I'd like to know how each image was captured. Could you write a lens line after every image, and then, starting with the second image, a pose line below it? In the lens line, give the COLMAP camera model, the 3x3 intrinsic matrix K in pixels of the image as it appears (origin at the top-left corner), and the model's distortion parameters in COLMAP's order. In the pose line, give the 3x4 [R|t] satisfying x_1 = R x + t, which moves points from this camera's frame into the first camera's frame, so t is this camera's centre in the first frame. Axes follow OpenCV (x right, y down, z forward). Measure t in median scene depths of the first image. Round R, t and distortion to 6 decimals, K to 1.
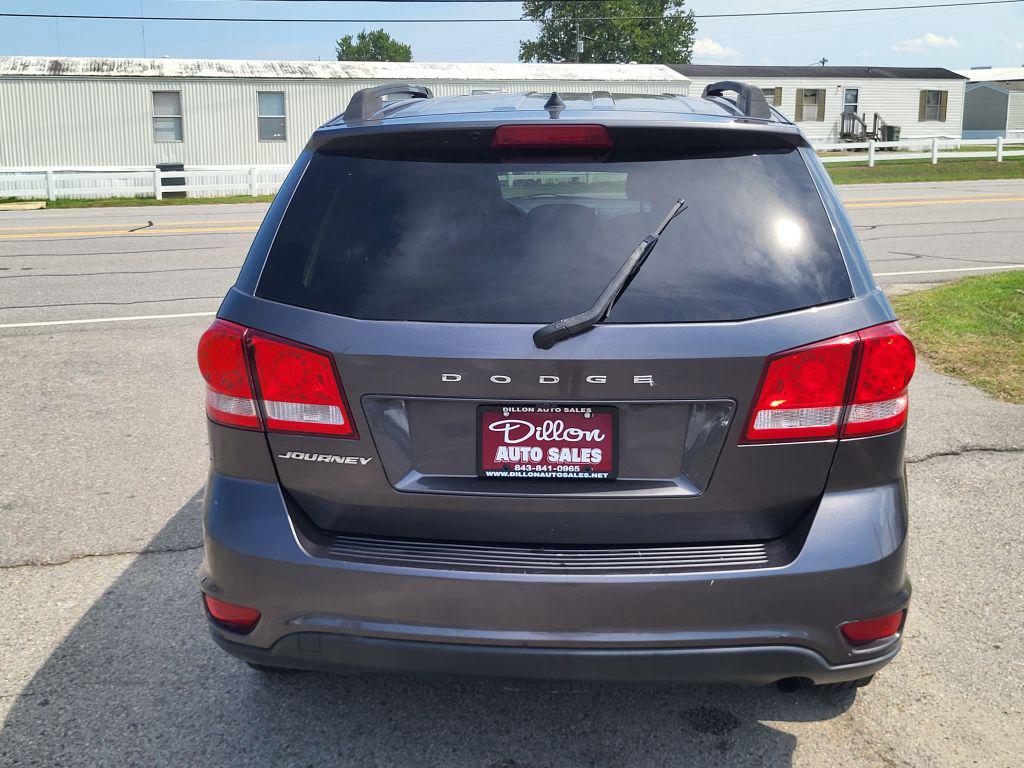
lens RADIAL K [[1186.3, 0, 505.6], [0, 1186.3, 383.5], [0, 0, 1]] dist [0.019244, -0.012107]
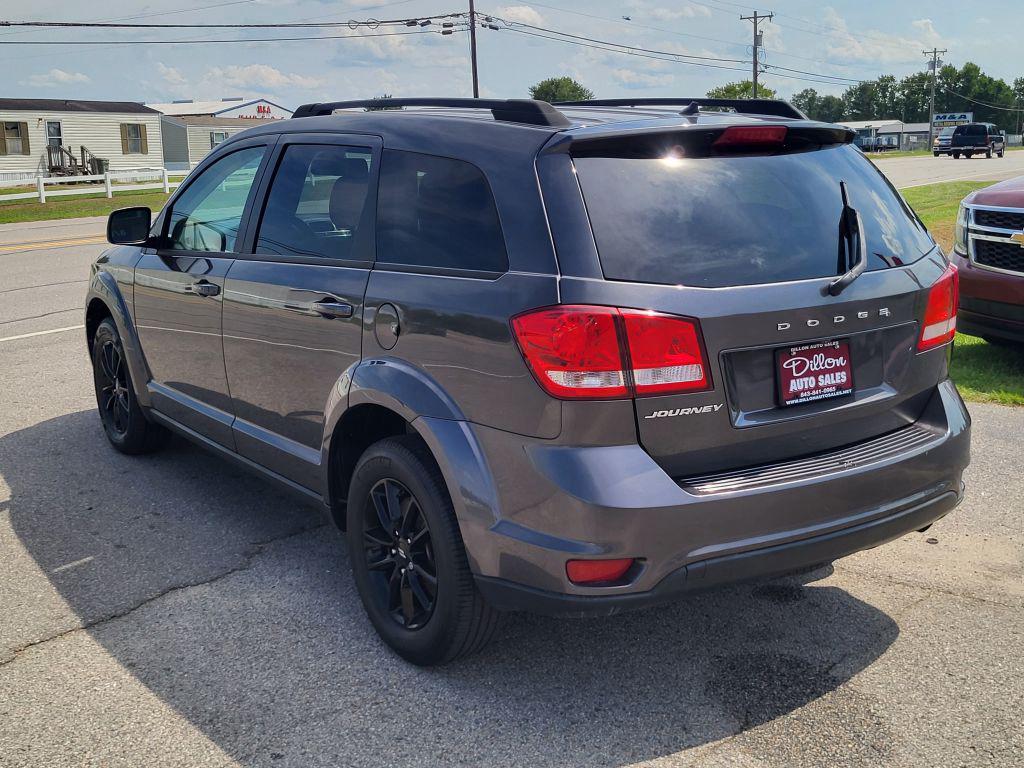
lens RADIAL K [[1185.6, 0, 496.9], [0, 1185.6, 378.1], [0, 0, 1]] dist [0.032904, -0.016041]
pose [[0.789744, -0.129571, 0.599597, -0.998840], [0.148764, 0.988714, 0.017717, -0.017506], [-0.595125, 0.075207, 0.800106, 0.178406]]
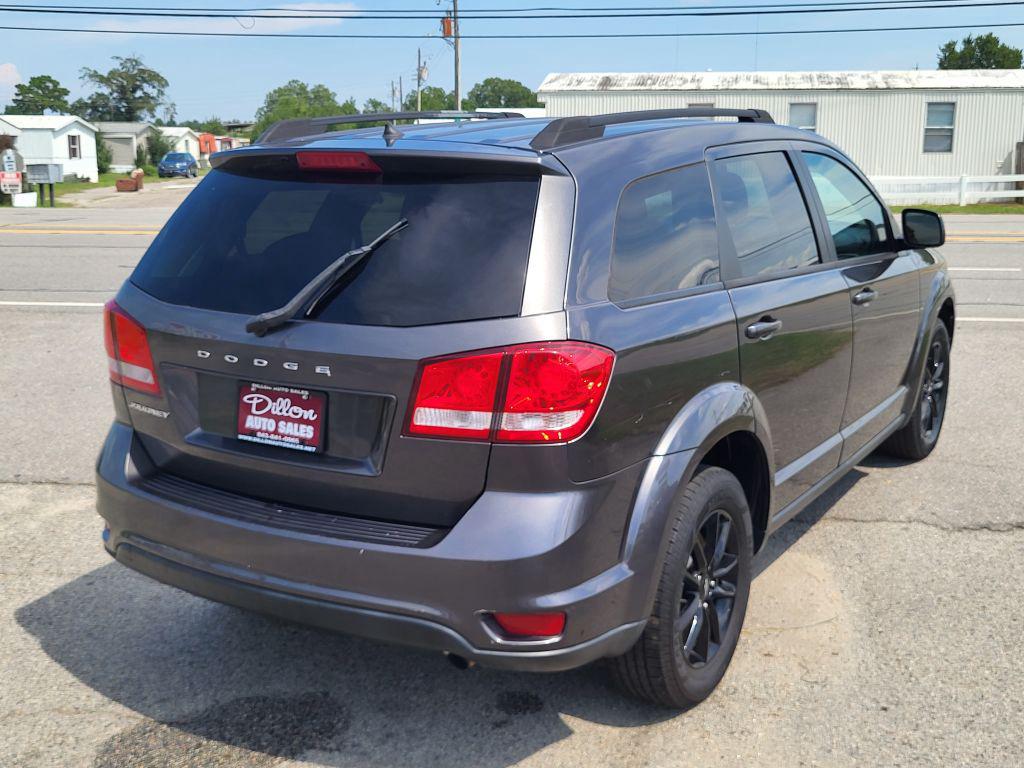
lens RADIAL K [[1186.3, 0, 505.6], [0, 1186.3, 383.5], [0, 0, 1]] dist [0.019244, -0.012107]
pose [[0.888117, 0.099216, -0.448781, 0.768608], [-0.102739, 0.994570, 0.016564, -0.026634], [0.447987, 0.031397, 0.893488, 0.027739]]
